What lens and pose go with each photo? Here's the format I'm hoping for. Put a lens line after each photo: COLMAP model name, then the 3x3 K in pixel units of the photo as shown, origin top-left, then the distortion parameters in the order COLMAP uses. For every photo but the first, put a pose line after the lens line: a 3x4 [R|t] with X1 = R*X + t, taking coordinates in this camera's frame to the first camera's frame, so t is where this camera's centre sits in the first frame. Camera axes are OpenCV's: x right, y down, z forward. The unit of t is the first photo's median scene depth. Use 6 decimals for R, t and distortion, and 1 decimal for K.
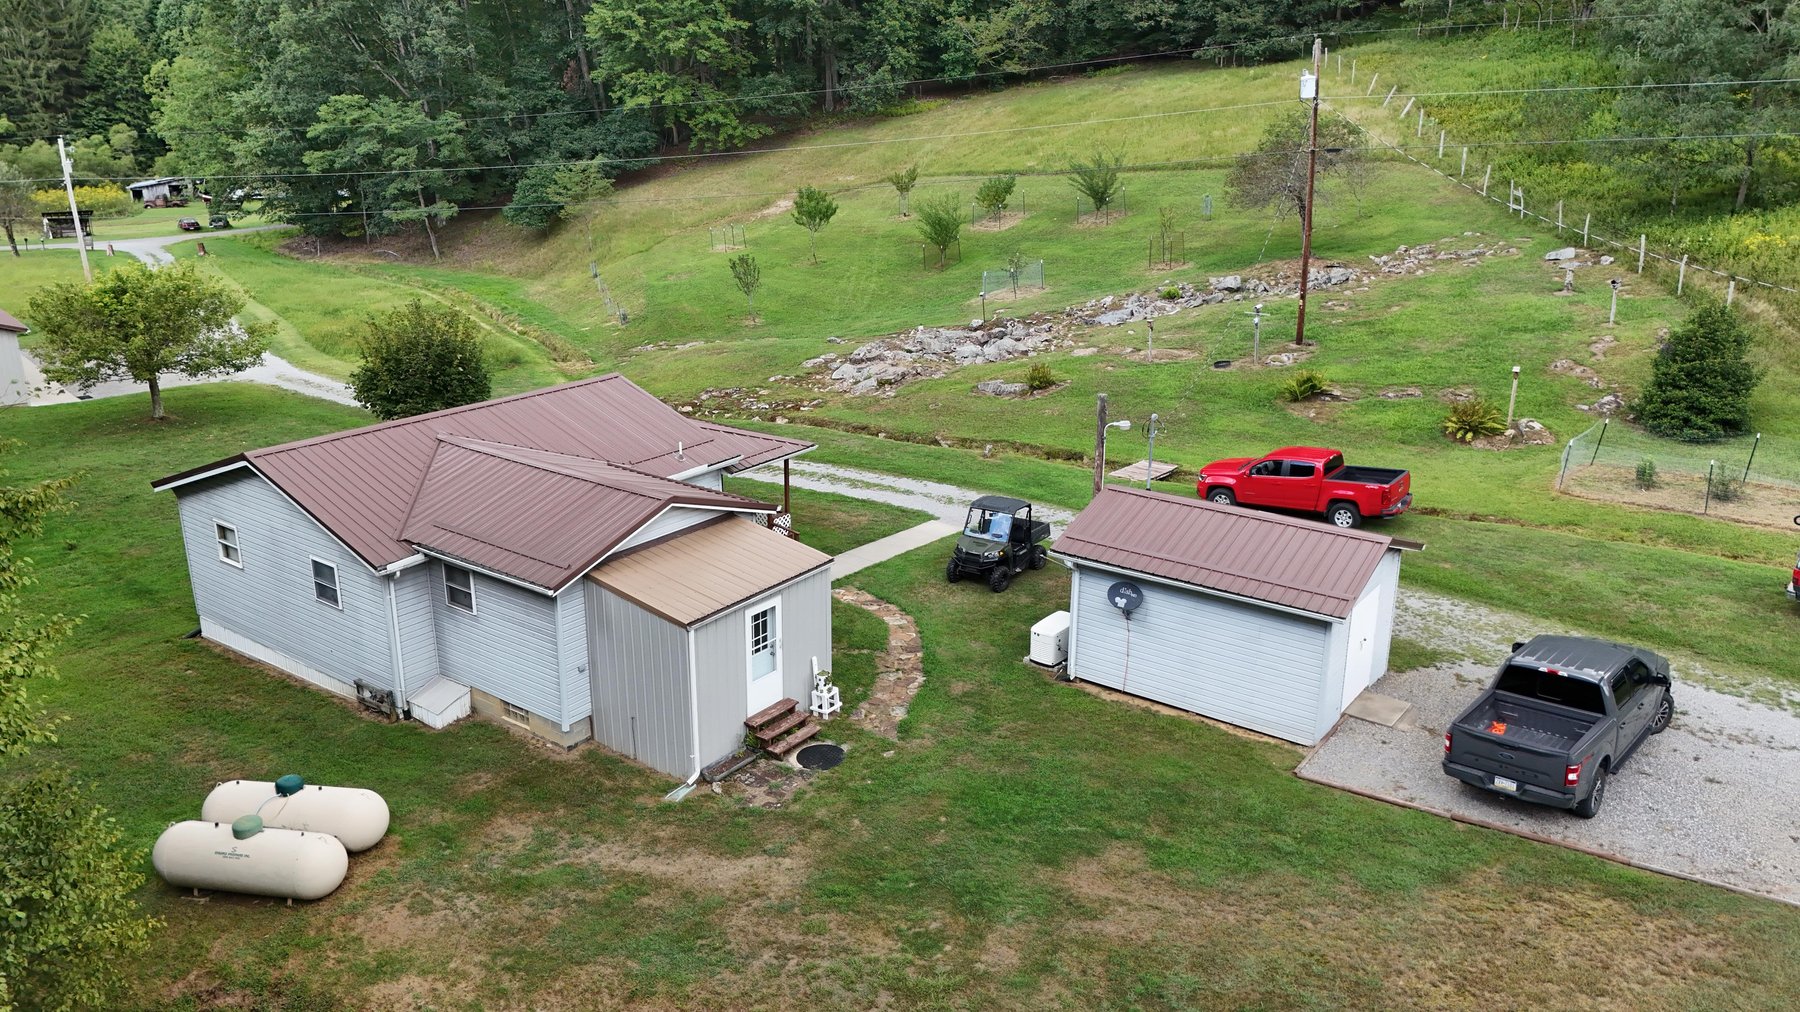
lens RADIAL K [[1319.5, 0, 905.5], [0, 1319.5, 510.5], [0, 0, 1]] dist [0.073945, -0.063262]
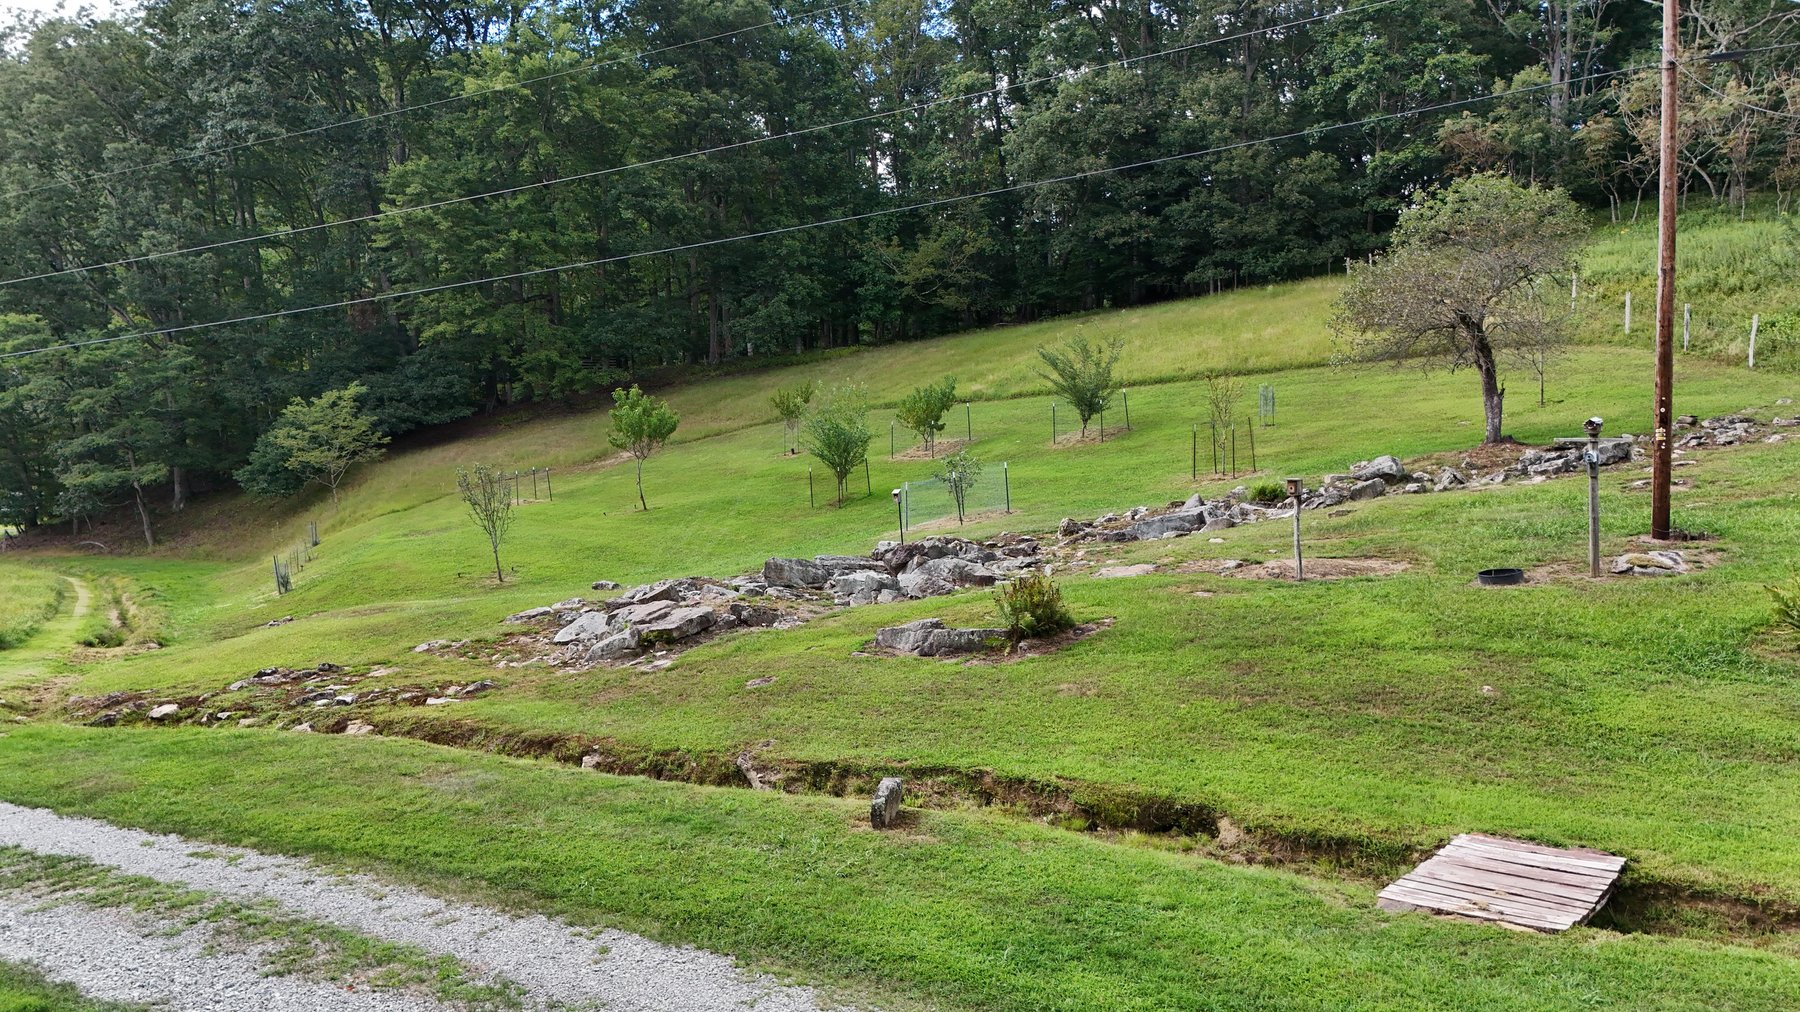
lens RADIAL K [[1319.5, 0, 896.6], [0, 1319.5, 509.7], [0, 0, 1]] dist [0.073945, -0.063262]
pose [[0.999314, 0.000598, 0.037039, 0.023957], [0.009387, 0.963143, -0.268825, -0.012896], [-0.035835, 0.268988, 0.962477, 0.315144]]
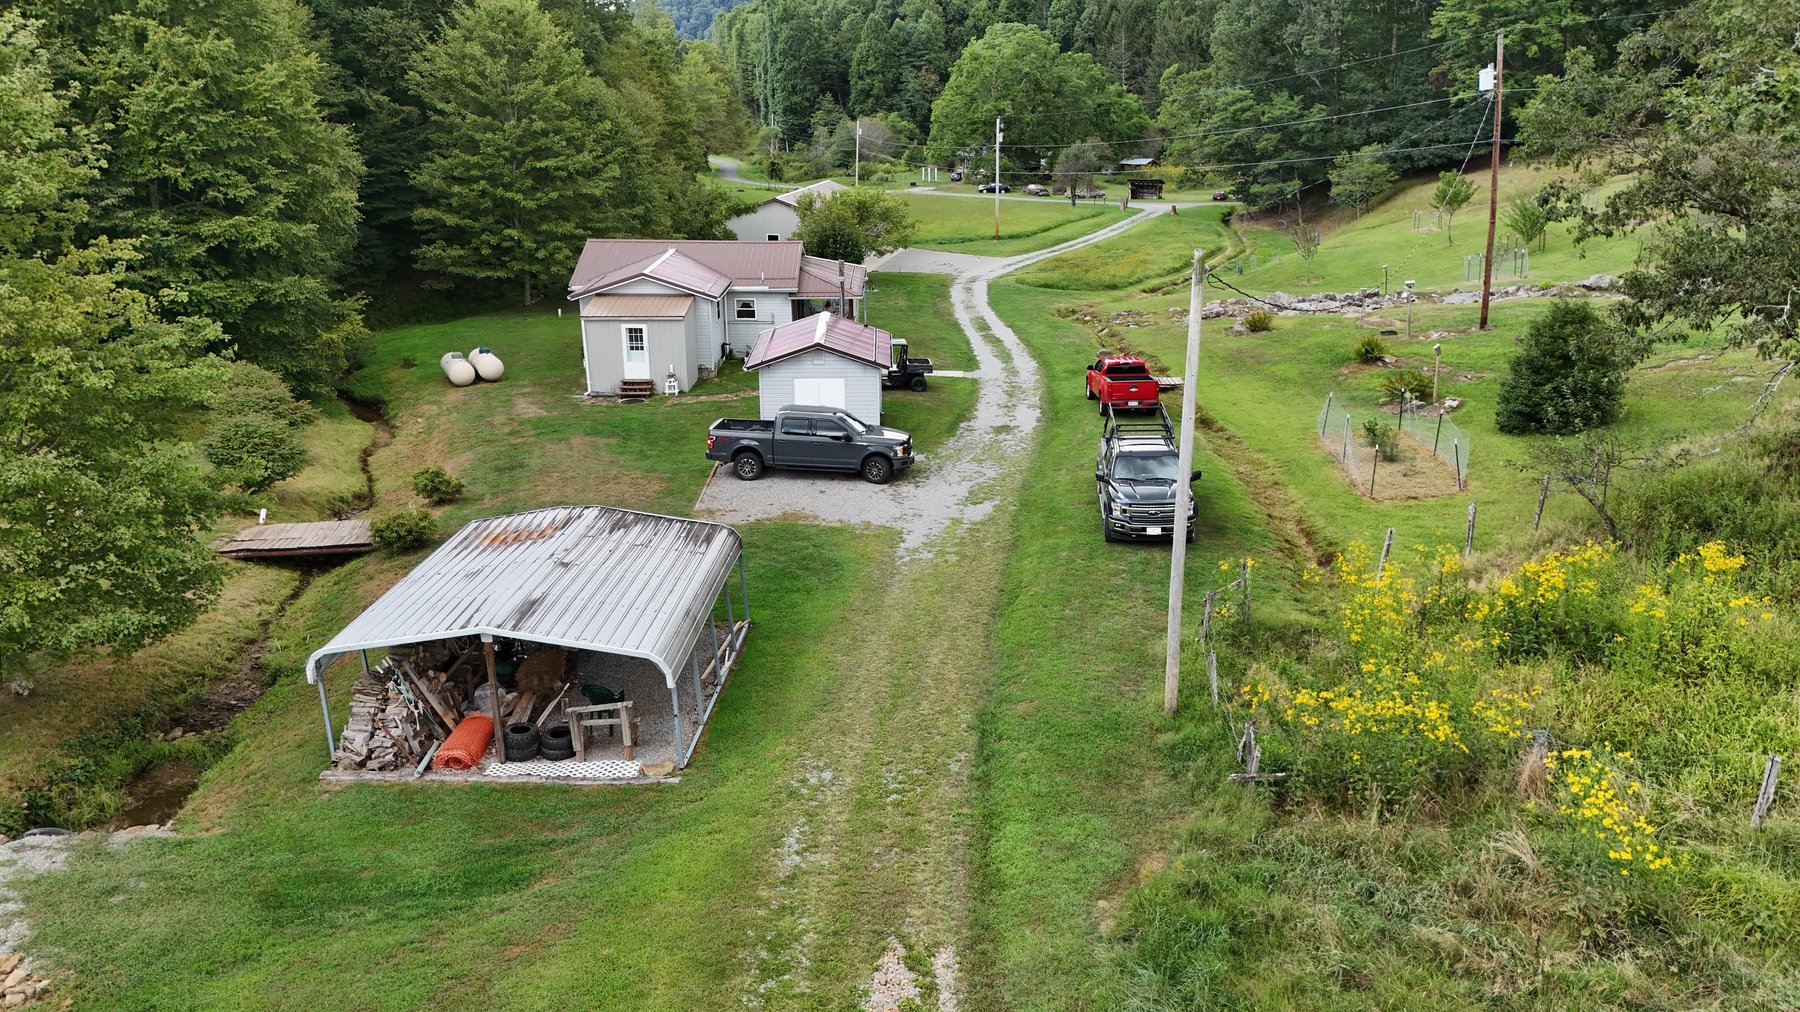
lens RADIAL K [[1319.5, 0, 897.9], [0, 1319.5, 510.0], [0, 0, 1]] dist [0.073945, -0.063262]
pose [[0.598805, 0.247557, -0.761675, 0.436060], [-0.247897, 0.961616, 0.117652, 0.000449], [0.761564, 0.118367, 0.637189, 0.002442]]
